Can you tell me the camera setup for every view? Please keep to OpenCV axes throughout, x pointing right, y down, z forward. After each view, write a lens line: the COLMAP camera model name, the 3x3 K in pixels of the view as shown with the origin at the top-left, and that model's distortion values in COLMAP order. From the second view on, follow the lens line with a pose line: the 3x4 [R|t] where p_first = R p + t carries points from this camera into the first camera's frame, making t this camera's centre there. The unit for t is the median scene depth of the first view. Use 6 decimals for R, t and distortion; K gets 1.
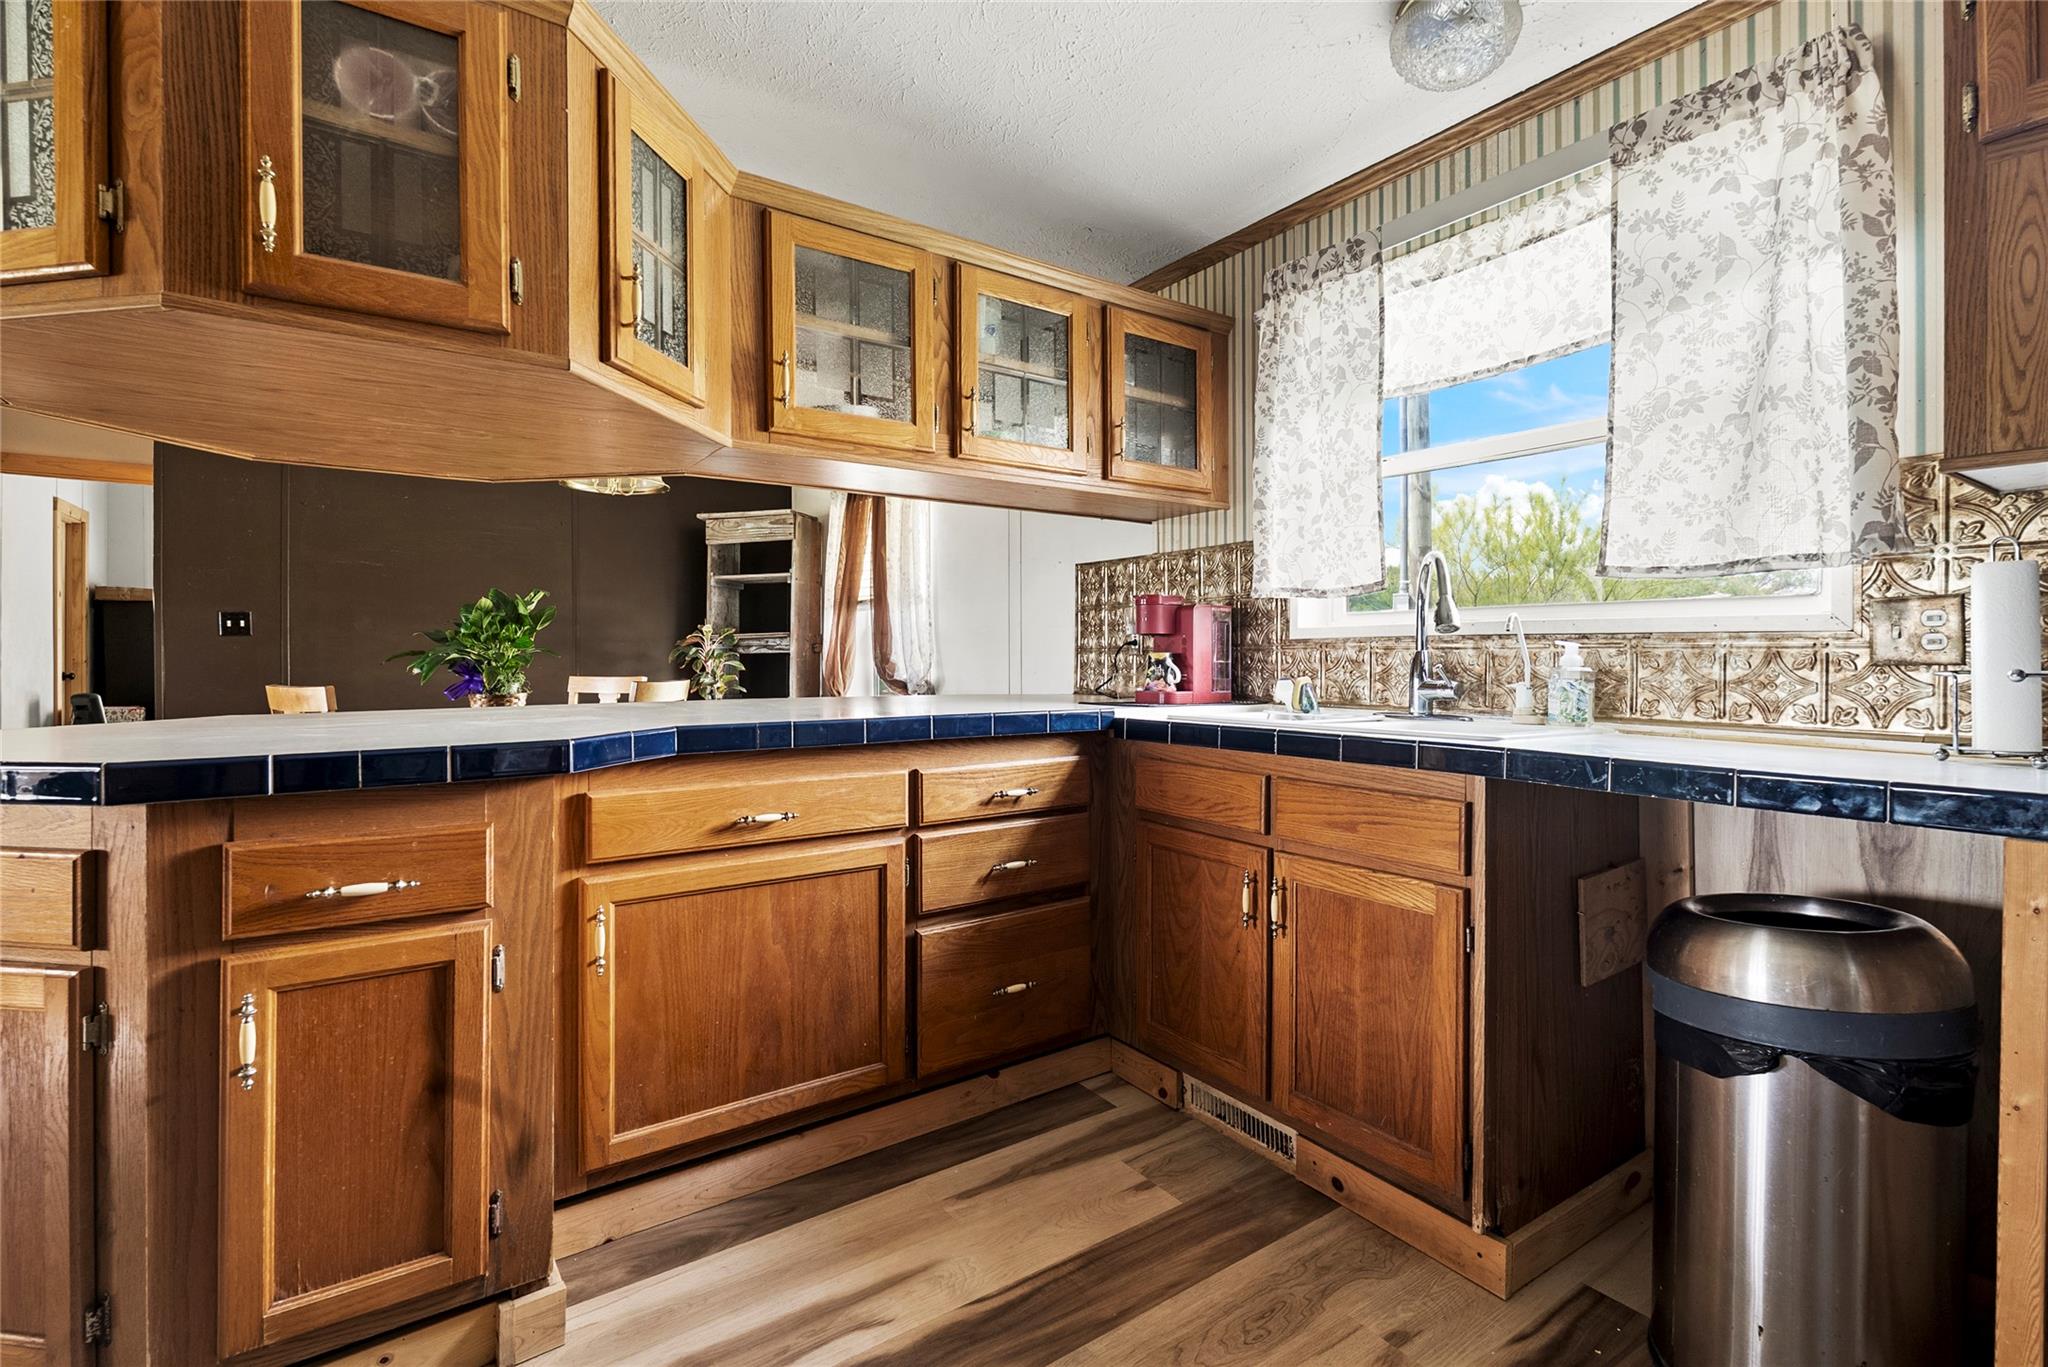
lens RADIAL K [[925.3, 0, 1030.8], [0, 925.3, 660.5], [0, 0, 1]] dist [-0.005224, -0.000303]
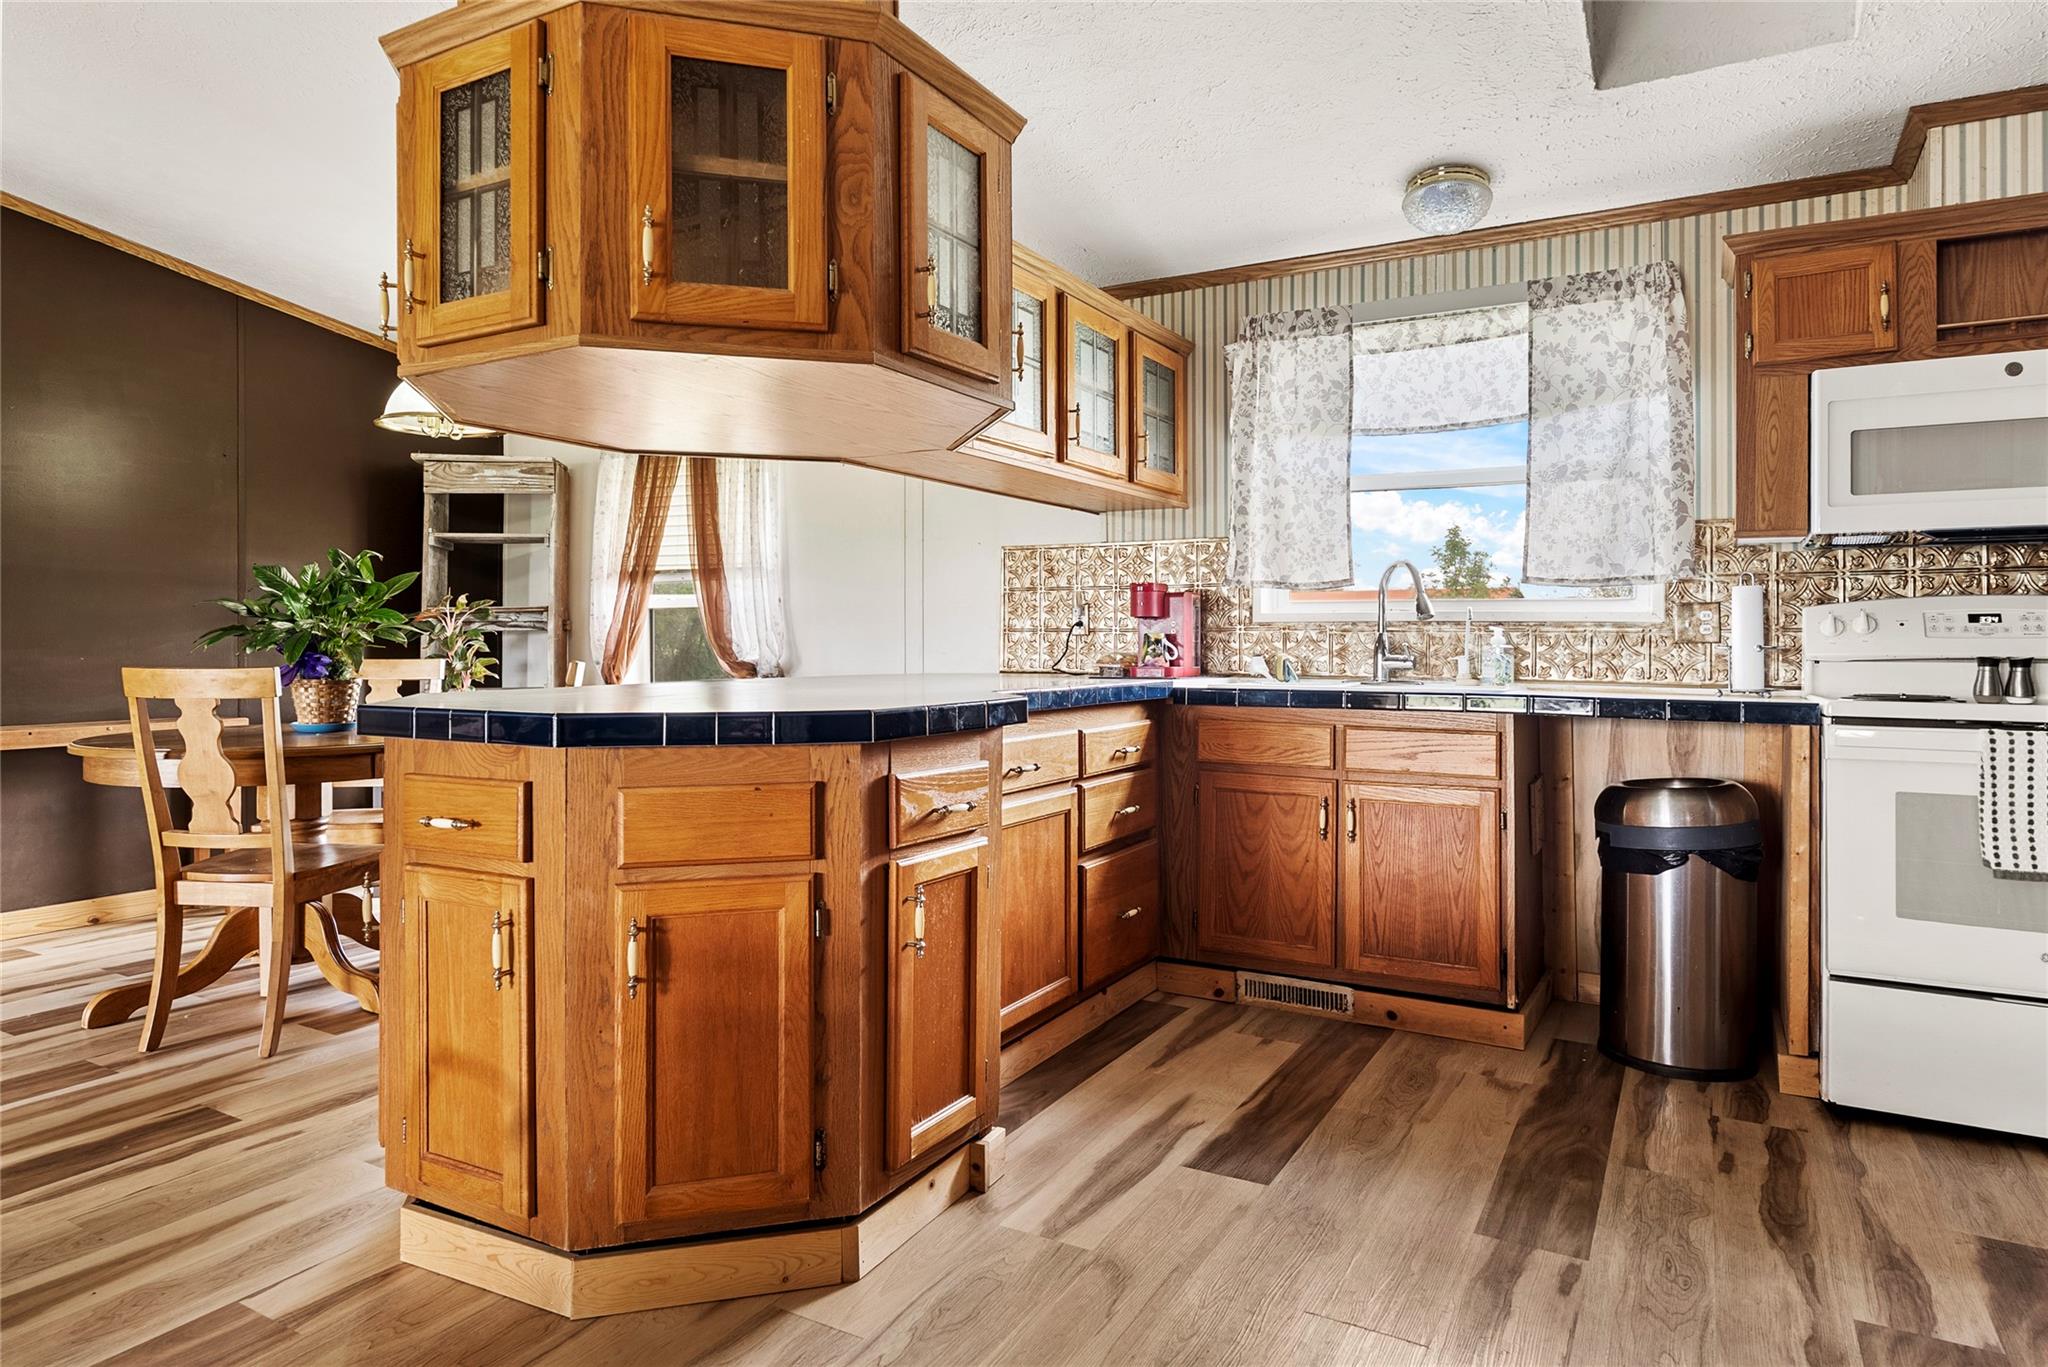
lens RADIAL K [[1208.0, 0, 1014.3], [0, 1208.0, 633.6], [0, 0, 1]] dist [-0.003072, -0.001197]
pose [[0.906053, 0.006659, 0.423111, -0.919641], [-0.002530, 0.999944, -0.010318, 0.011060], [-0.423156, 0.008278, 0.906019, -0.397146]]
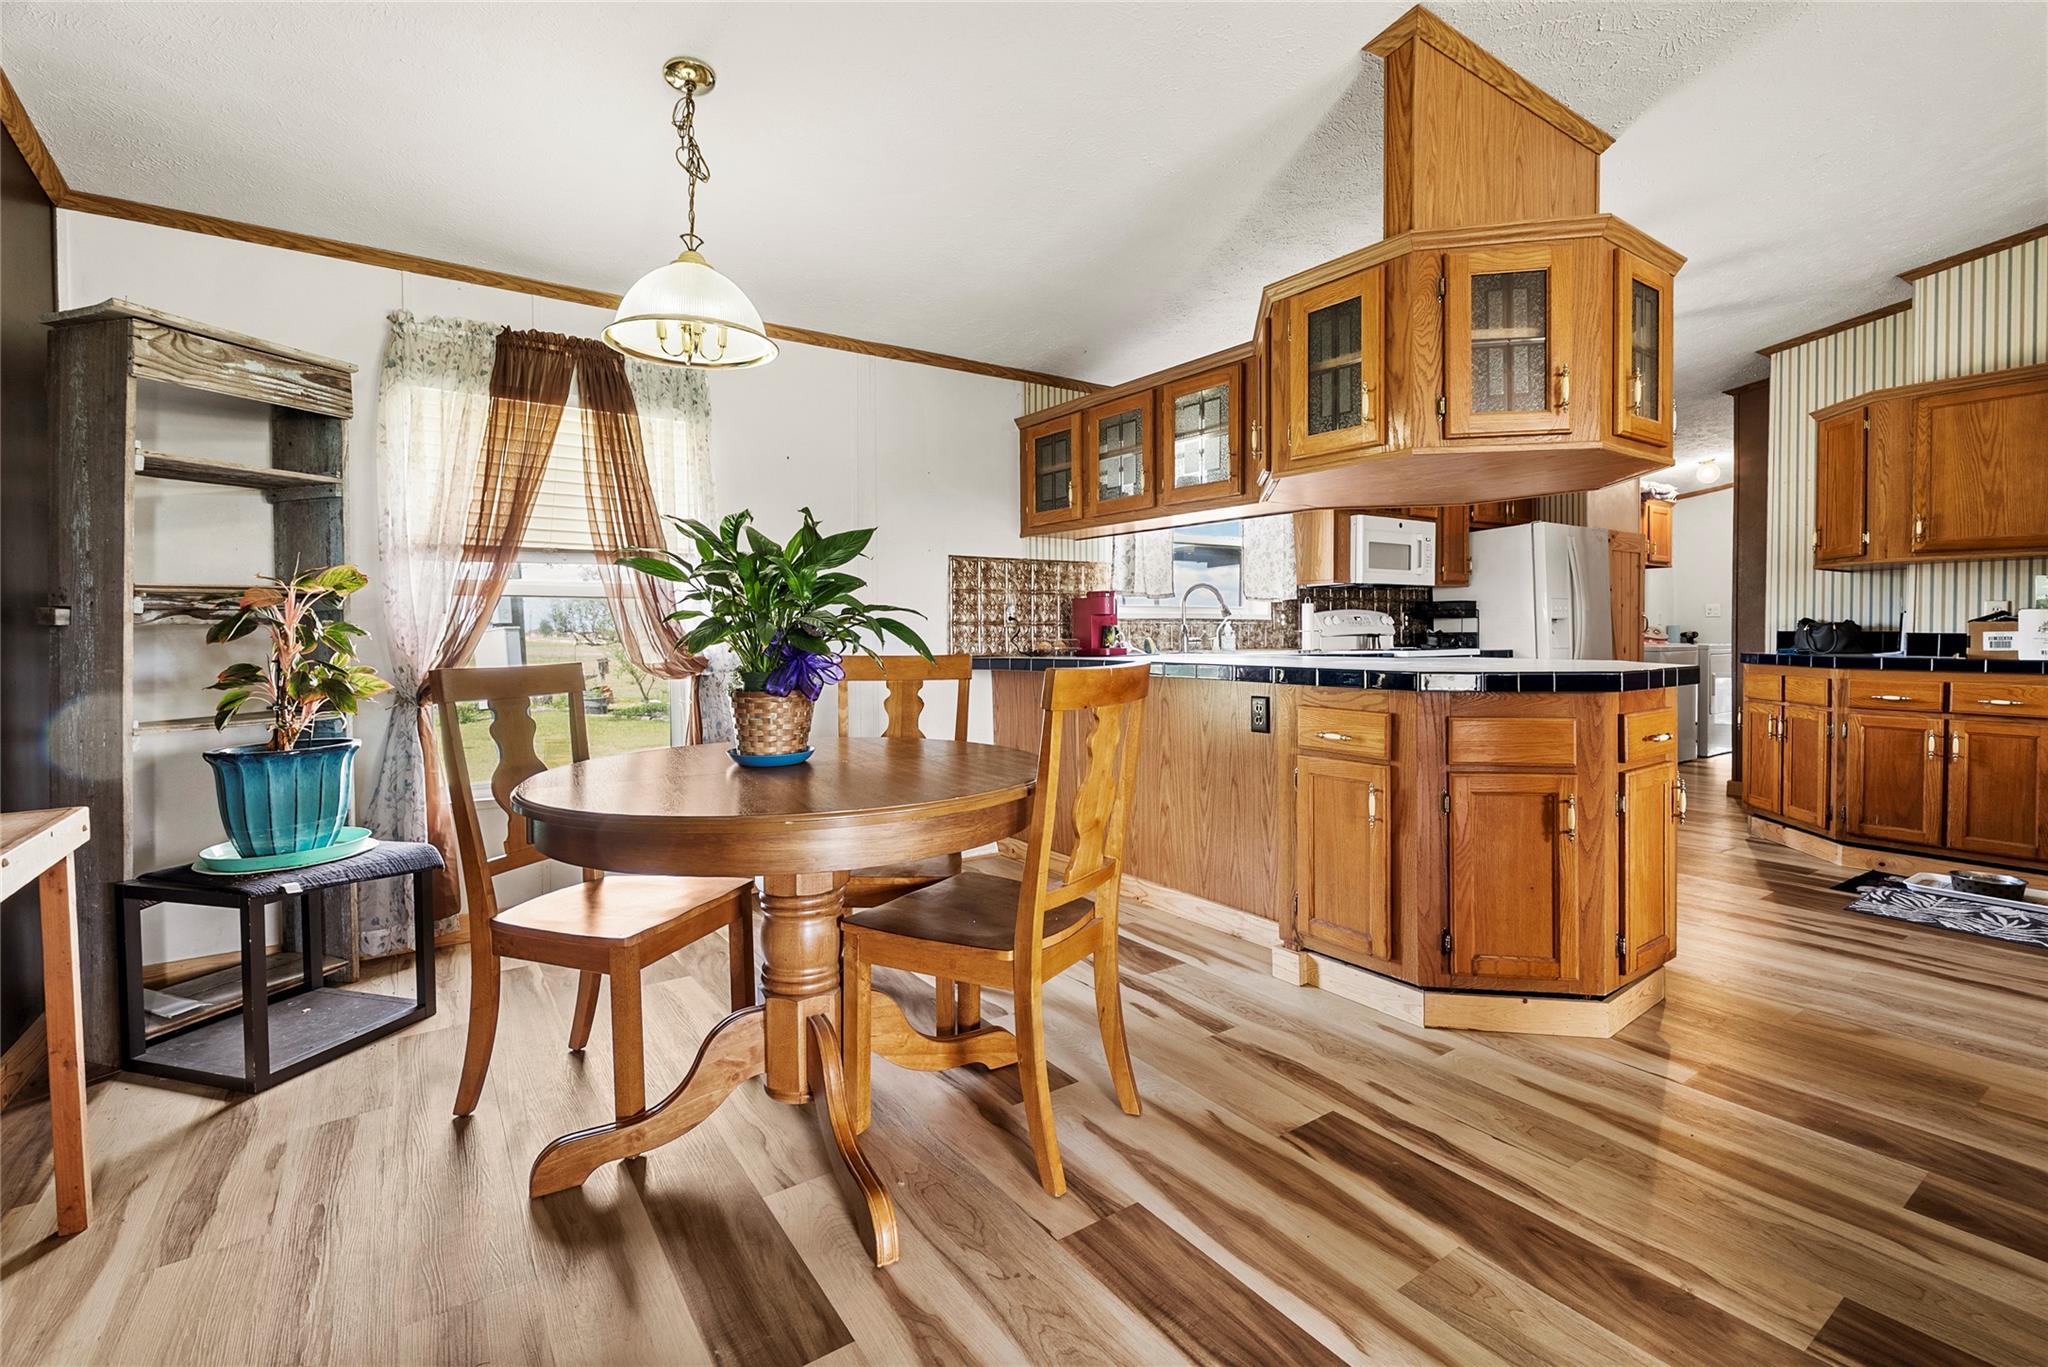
lens RADIAL K [[925.3, 0, 1030.8], [0, 925.3, 660.5], [0, 0, 1]] dist [-0.005224, -0.000303]
pose [[0.001053, -0.028228, 0.999601, -2.199650], [0.015169, 0.999487, 0.028209, 0.009190], [-0.999884, 0.015134, 0.001481, 1.614113]]
